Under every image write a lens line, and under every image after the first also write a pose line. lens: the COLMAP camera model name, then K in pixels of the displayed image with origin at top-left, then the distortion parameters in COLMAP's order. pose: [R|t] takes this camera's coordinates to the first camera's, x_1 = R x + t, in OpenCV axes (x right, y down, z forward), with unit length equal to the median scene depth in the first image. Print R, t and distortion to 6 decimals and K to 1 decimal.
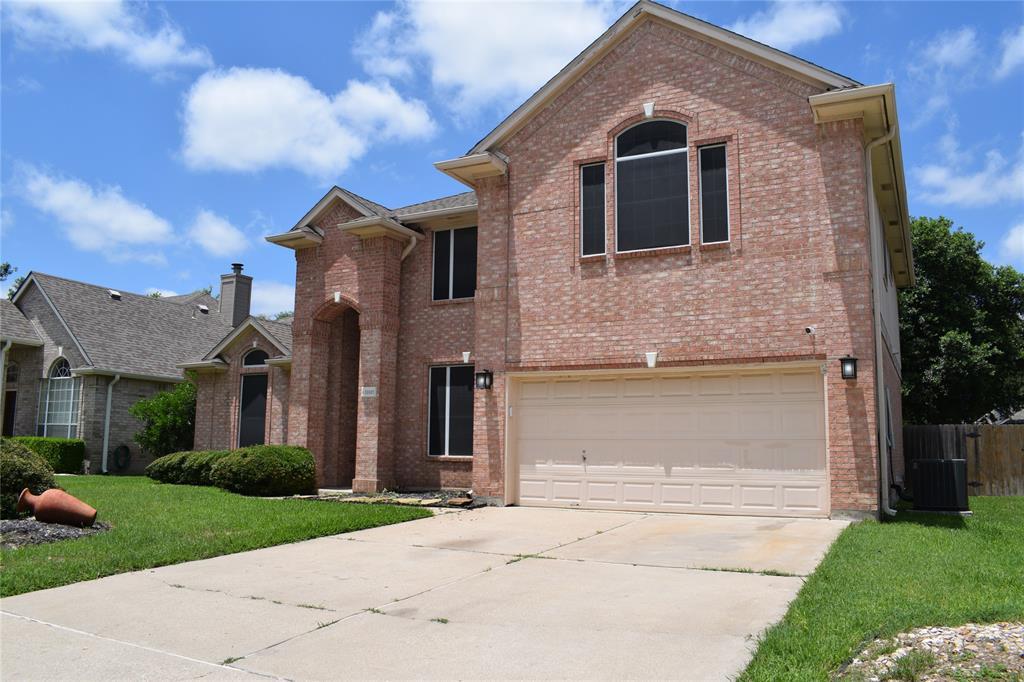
lens RADIAL K [[794.9, 0, 520.2], [0, 794.9, 342.2], [0, 0, 1]] dist [-0.092926, 0.001270]
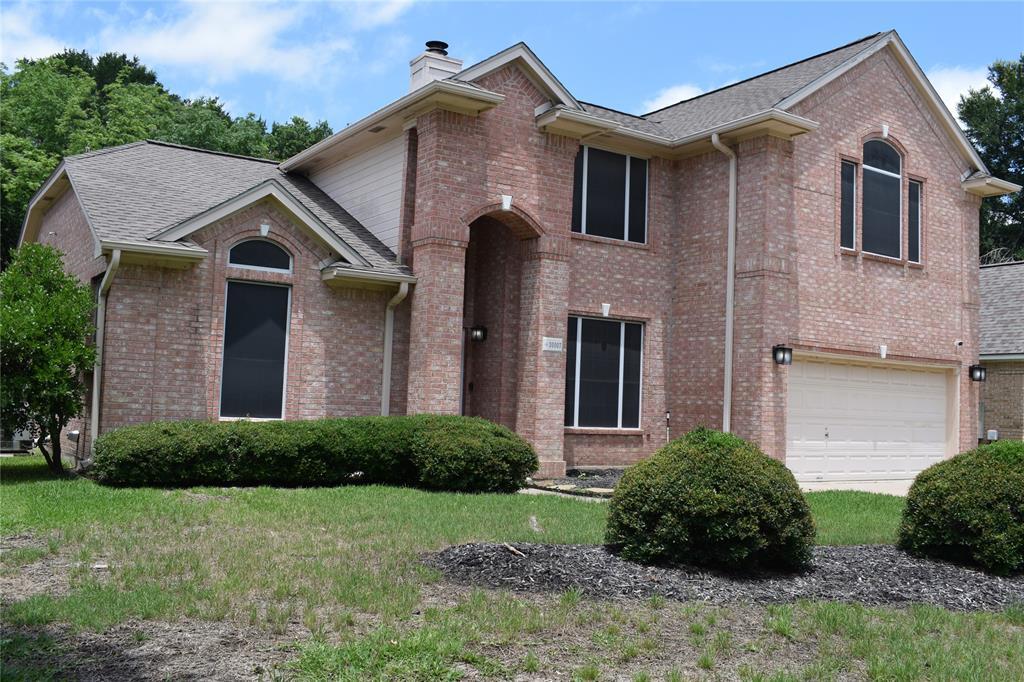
lens RADIAL K [[974.5, 0, 512.0], [0, 974.5, 341.0], [0, 0, 1]] dist [-0.070423, -0.000404]
pose [[0.481329, 0.064932, 0.874132, -1.234401], [-0.150831, 0.988513, 0.009624, 0.069076], [-0.863465, -0.136478, 0.485594, 0.717701]]
